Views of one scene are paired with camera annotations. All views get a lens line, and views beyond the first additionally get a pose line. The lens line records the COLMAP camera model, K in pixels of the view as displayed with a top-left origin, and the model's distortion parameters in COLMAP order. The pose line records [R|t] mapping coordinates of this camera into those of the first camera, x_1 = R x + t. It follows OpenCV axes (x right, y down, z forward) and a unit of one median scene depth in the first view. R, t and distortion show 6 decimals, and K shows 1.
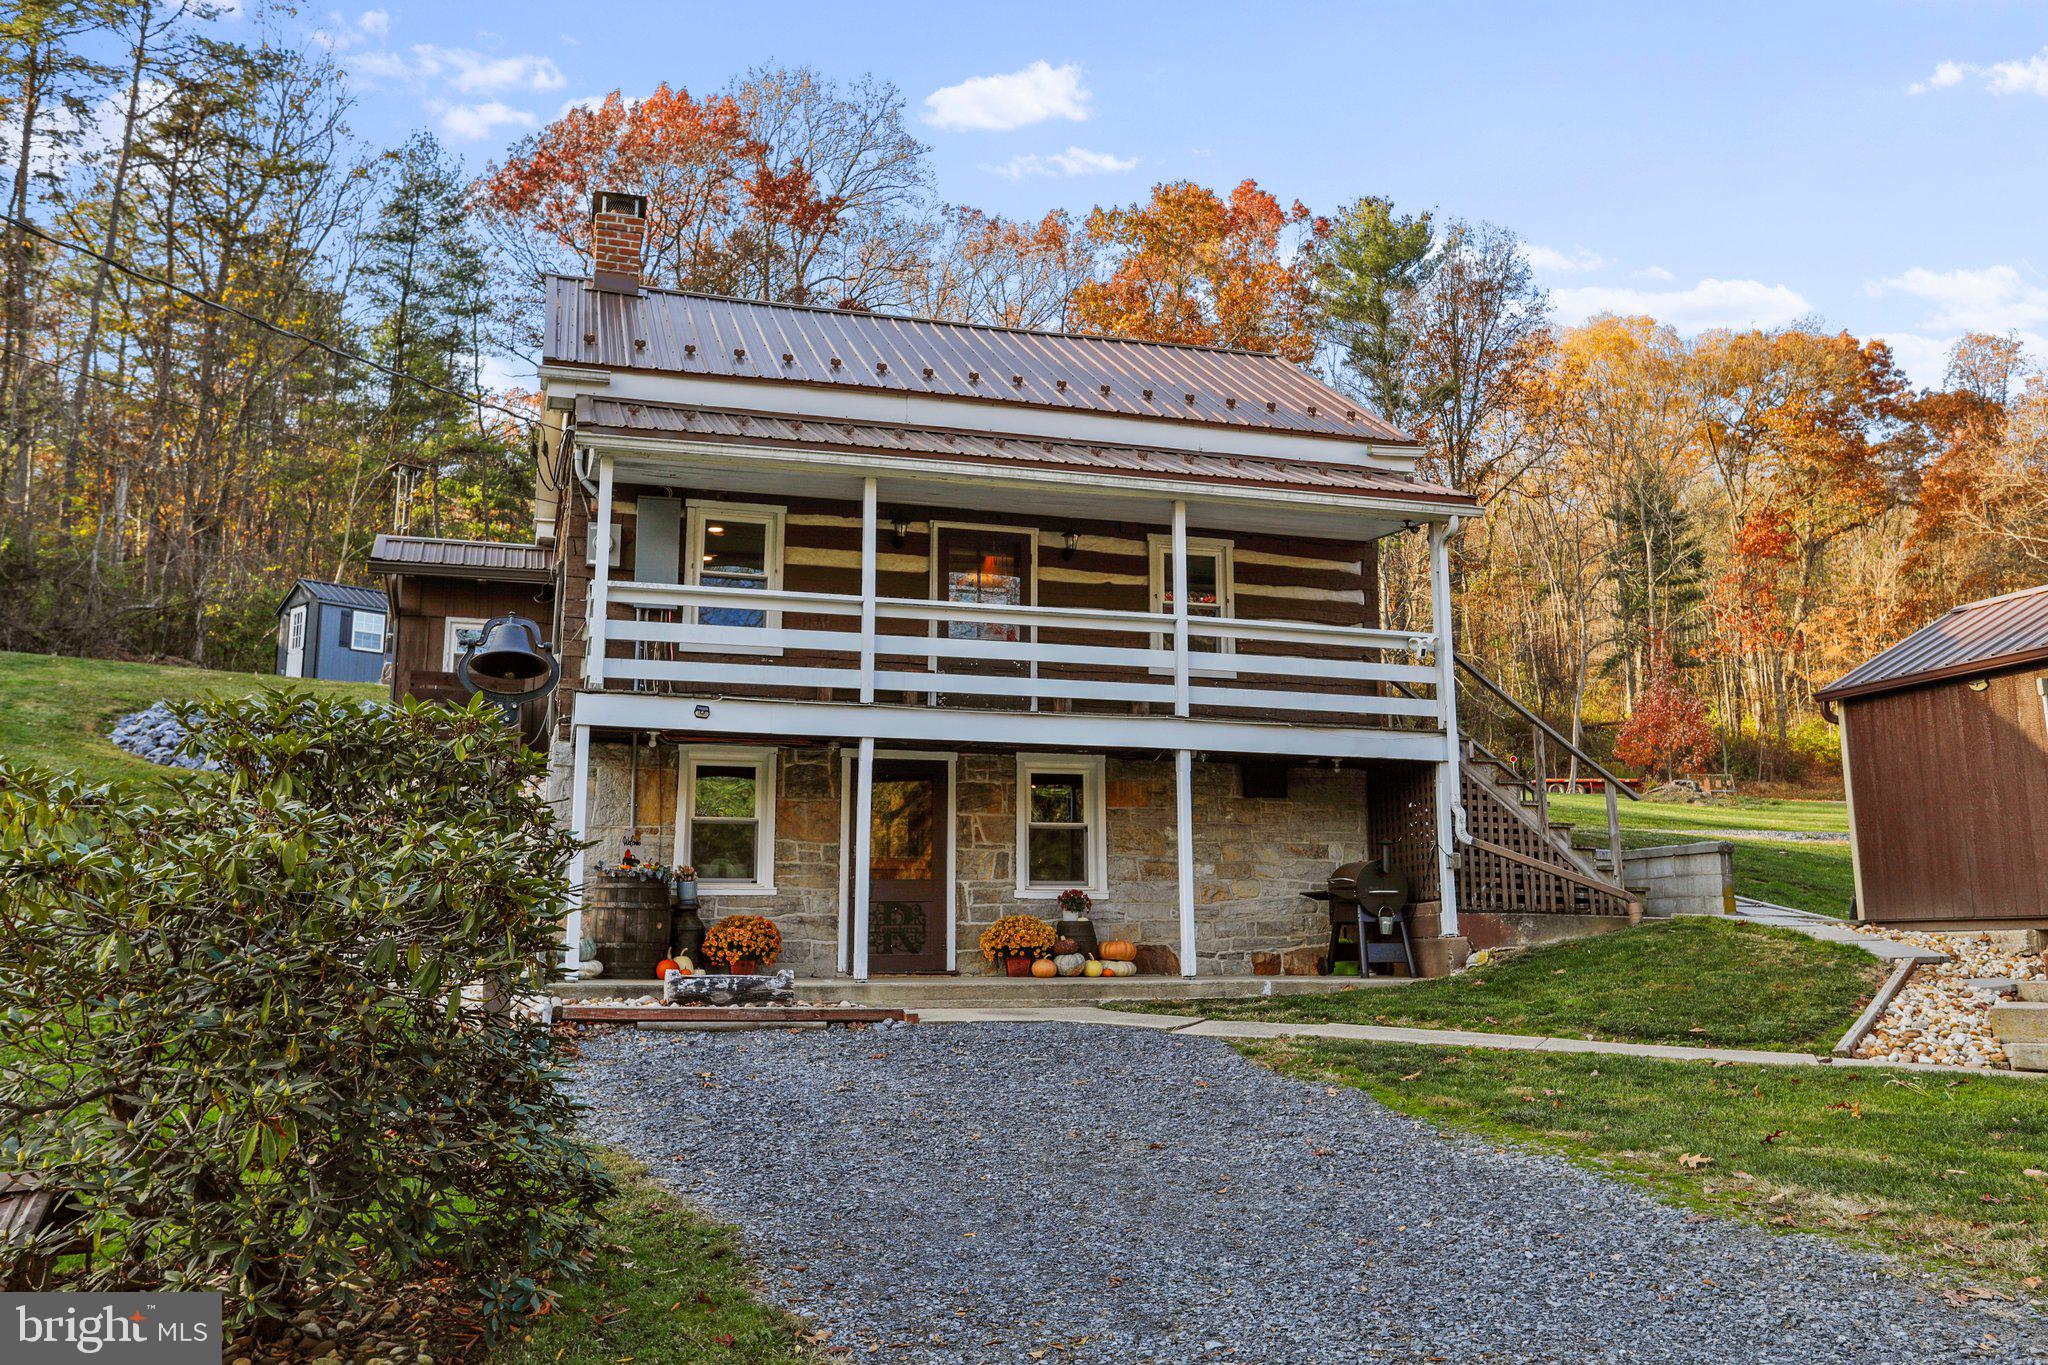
lens RADIAL K [[1585.9, 0, 1038.2], [0, 1585.9, 674.7], [0, 0, 1]] dist [-0.000810, 0.014068]
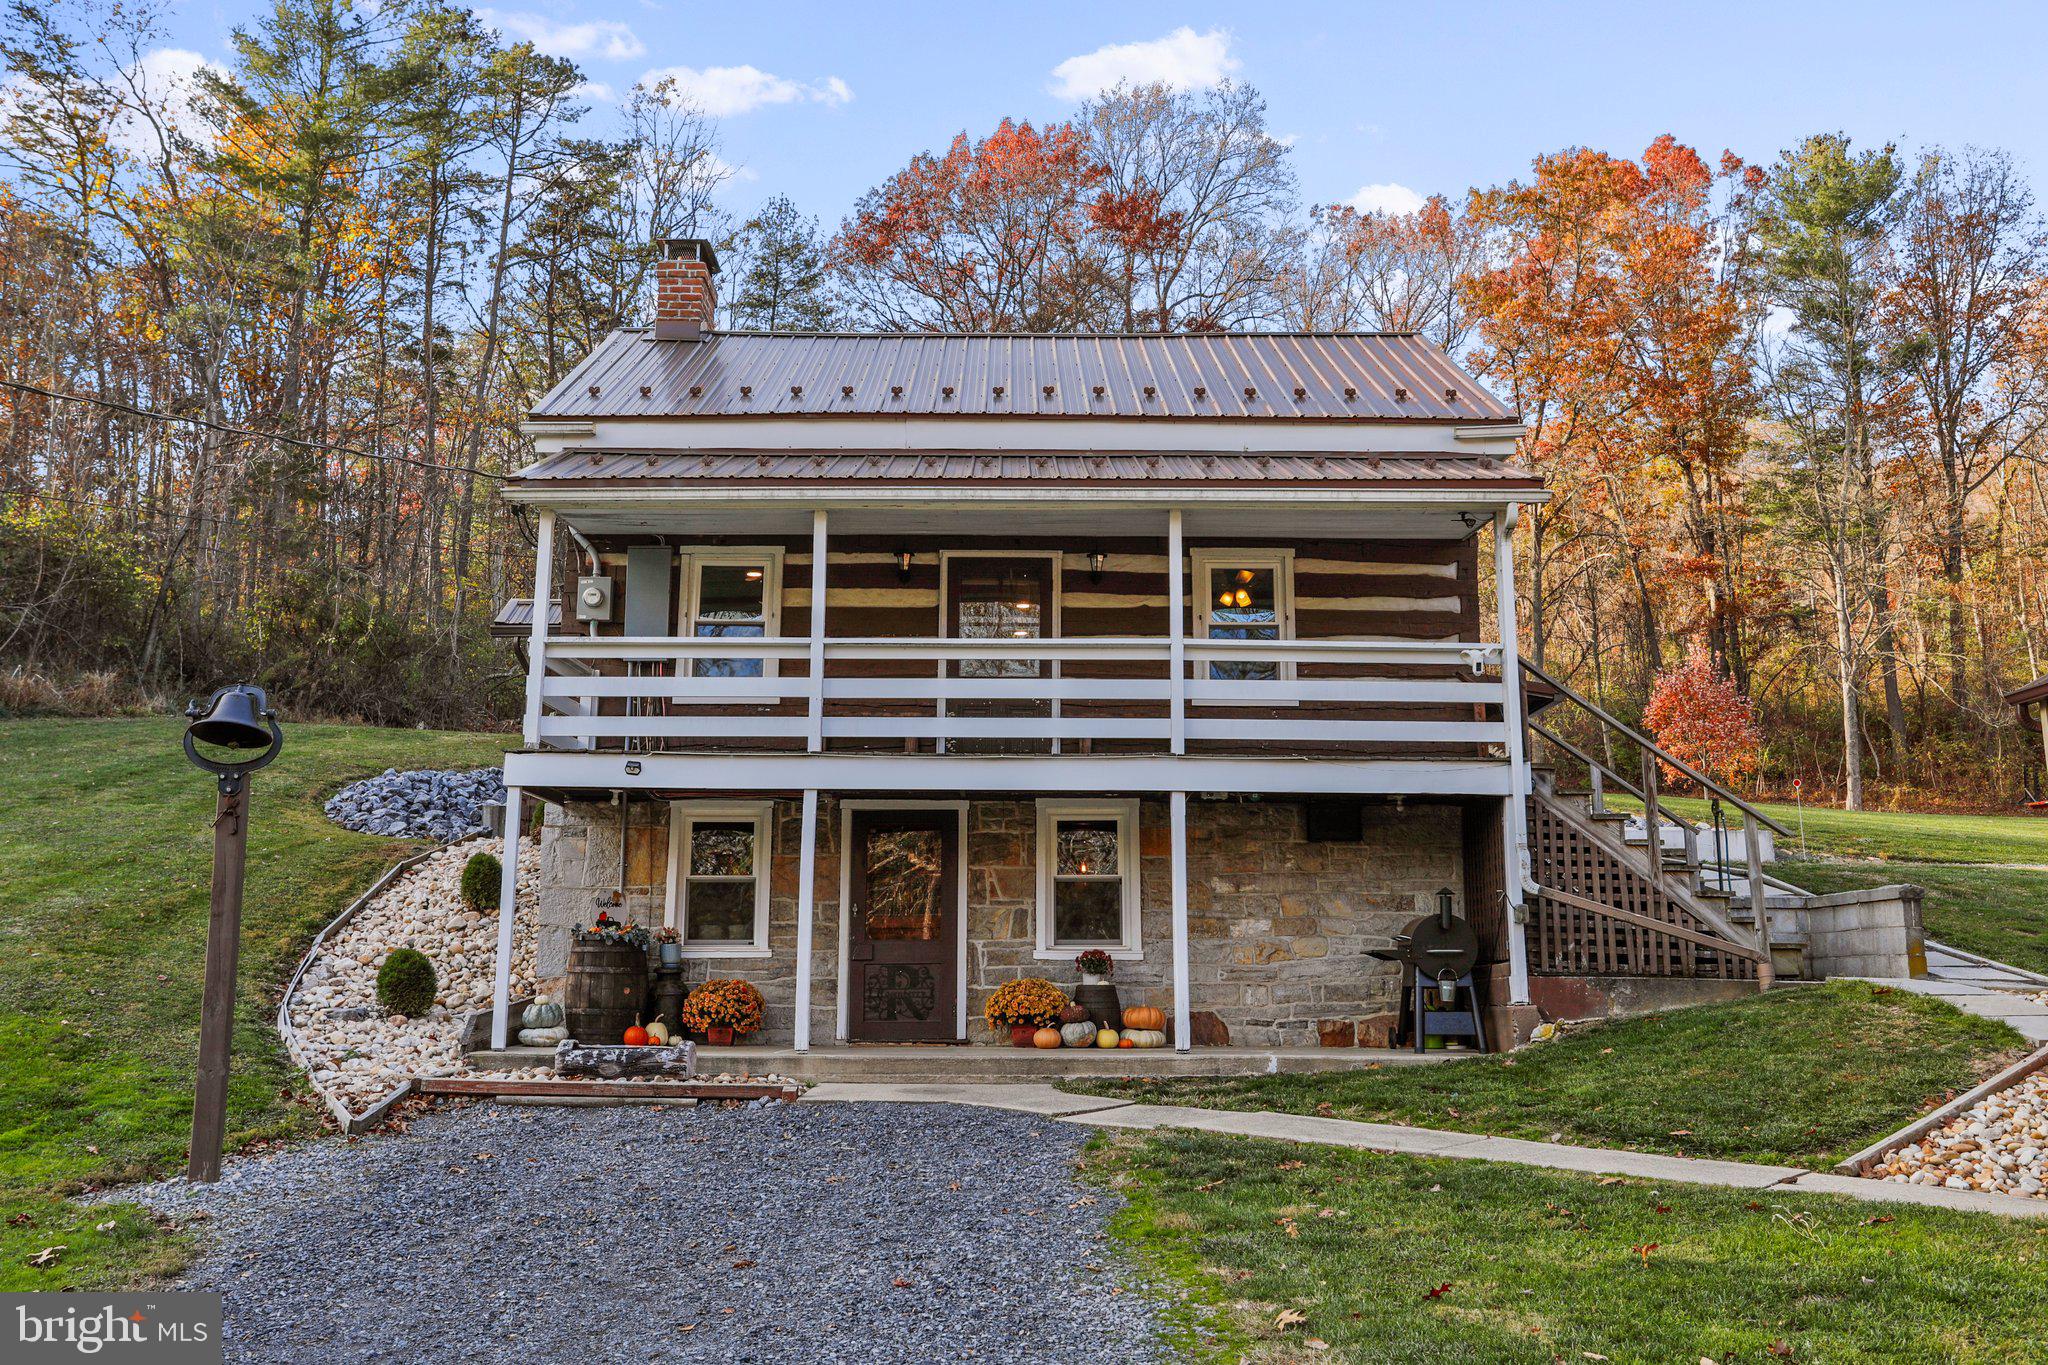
lens RADIAL K [[1654.9, 0, 1024.0], [0, 1654.9, 682.5], [0, 0, 1]] dist [-0.012631, 0.039524]
pose [[0.961928, -0.047070, -0.269218, 0.239302], [0.042911, 0.998852, -0.021315, 0.002561], [0.269912, 0.008951, 0.962843, 0.084395]]
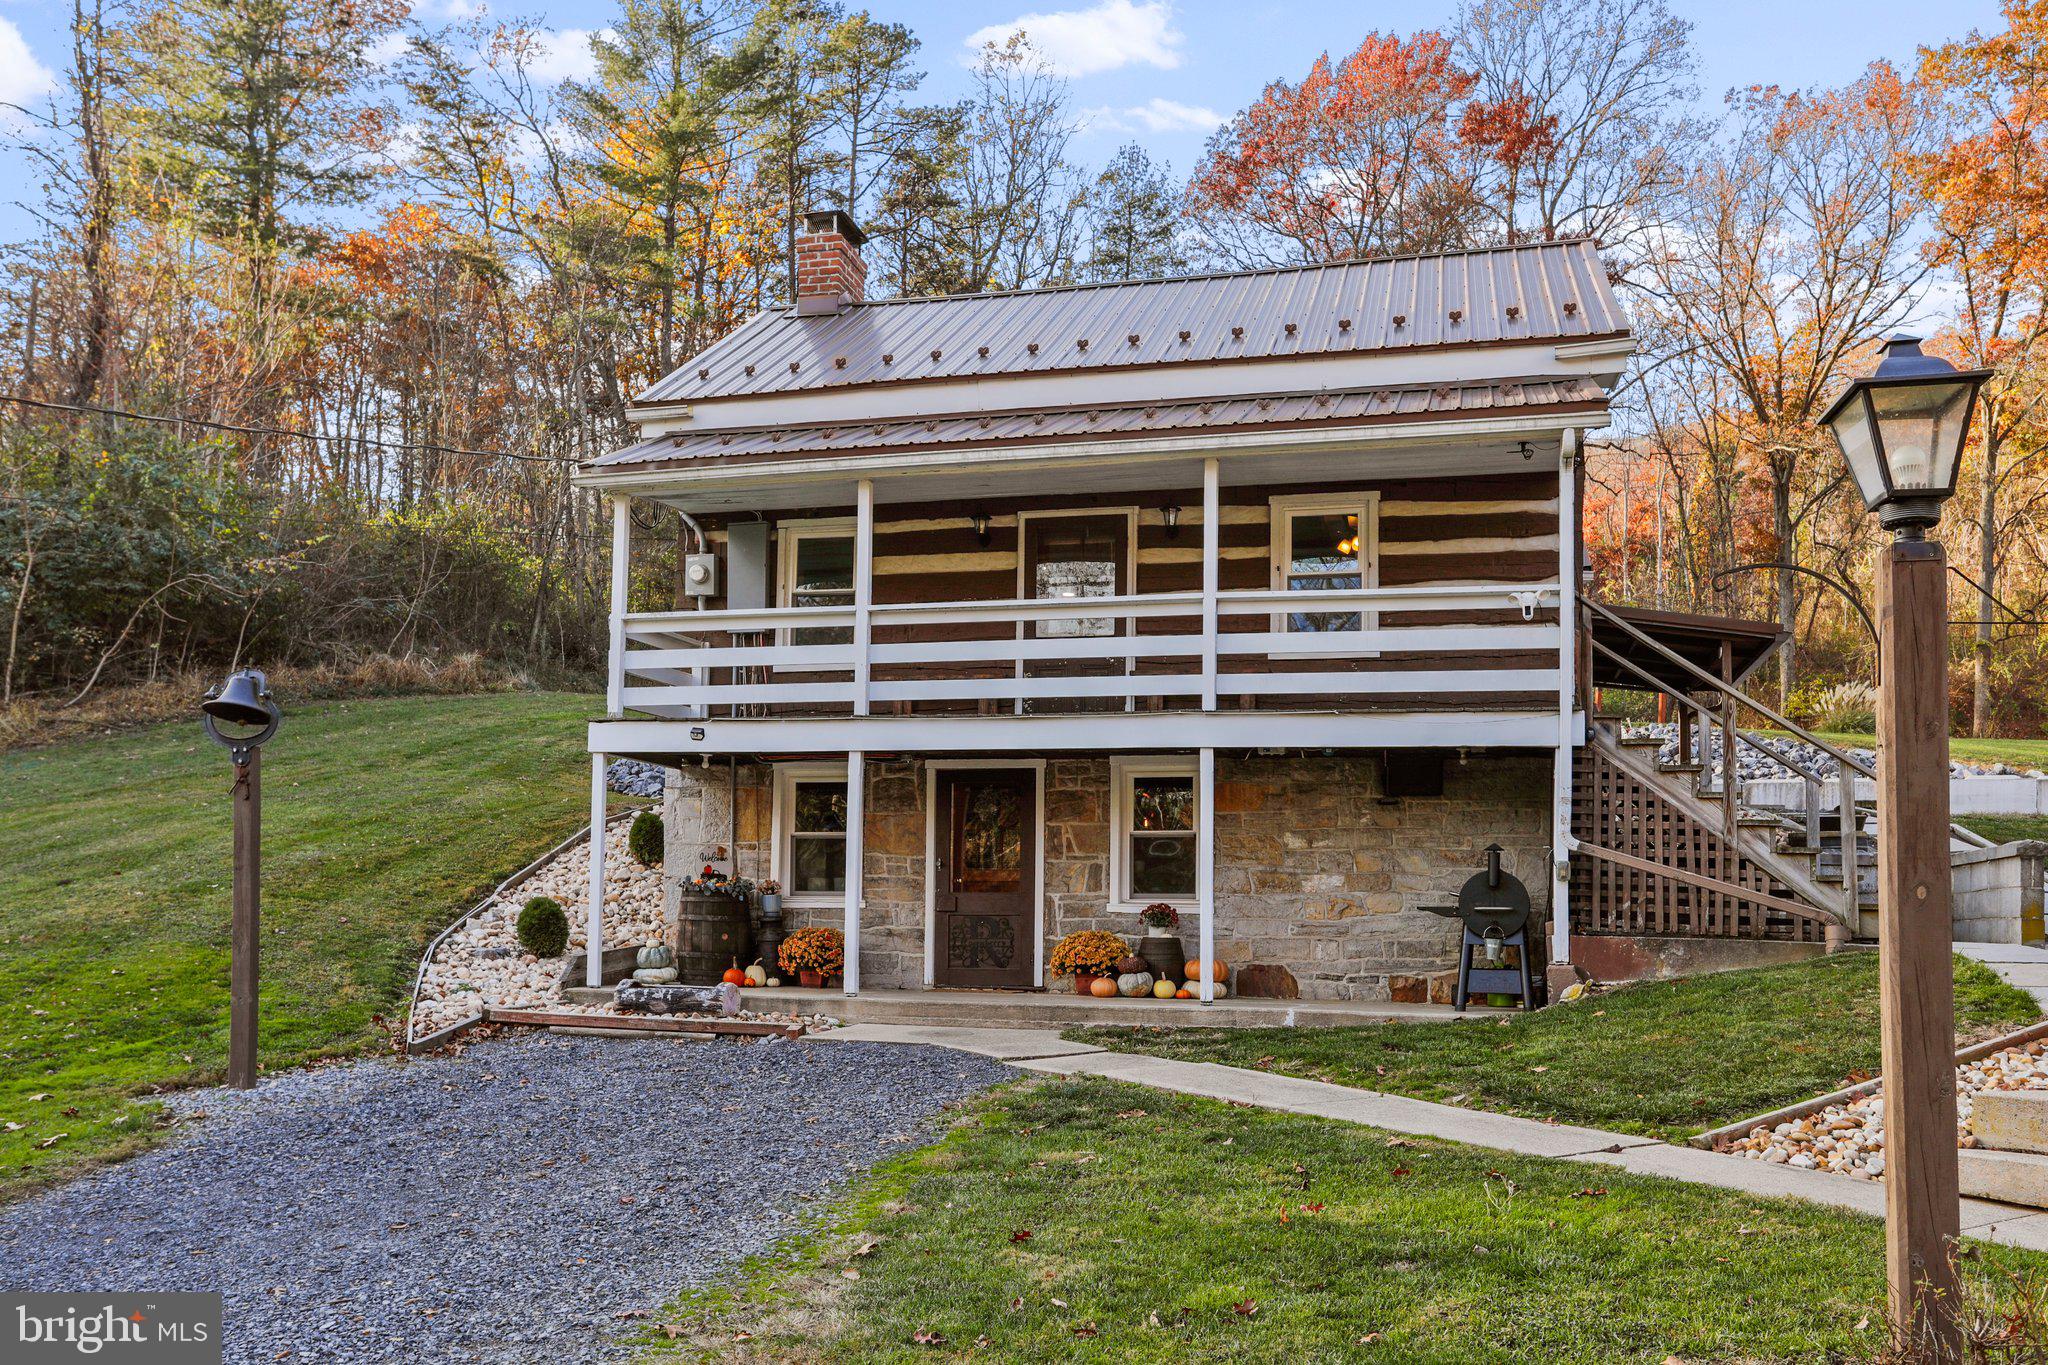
lens RADIAL K [[1613.4, 0, 1018.8], [0, 1613.4, 860.0], [0, 0, 1]] dist [0.002158, 0.010639]
pose [[0.862999, -0.008085, -0.505140, 0.416463], [0.067411, 0.992774, 0.099277, 0.012184], [0.500687, -0.119728, 0.857308, 0.159837]]
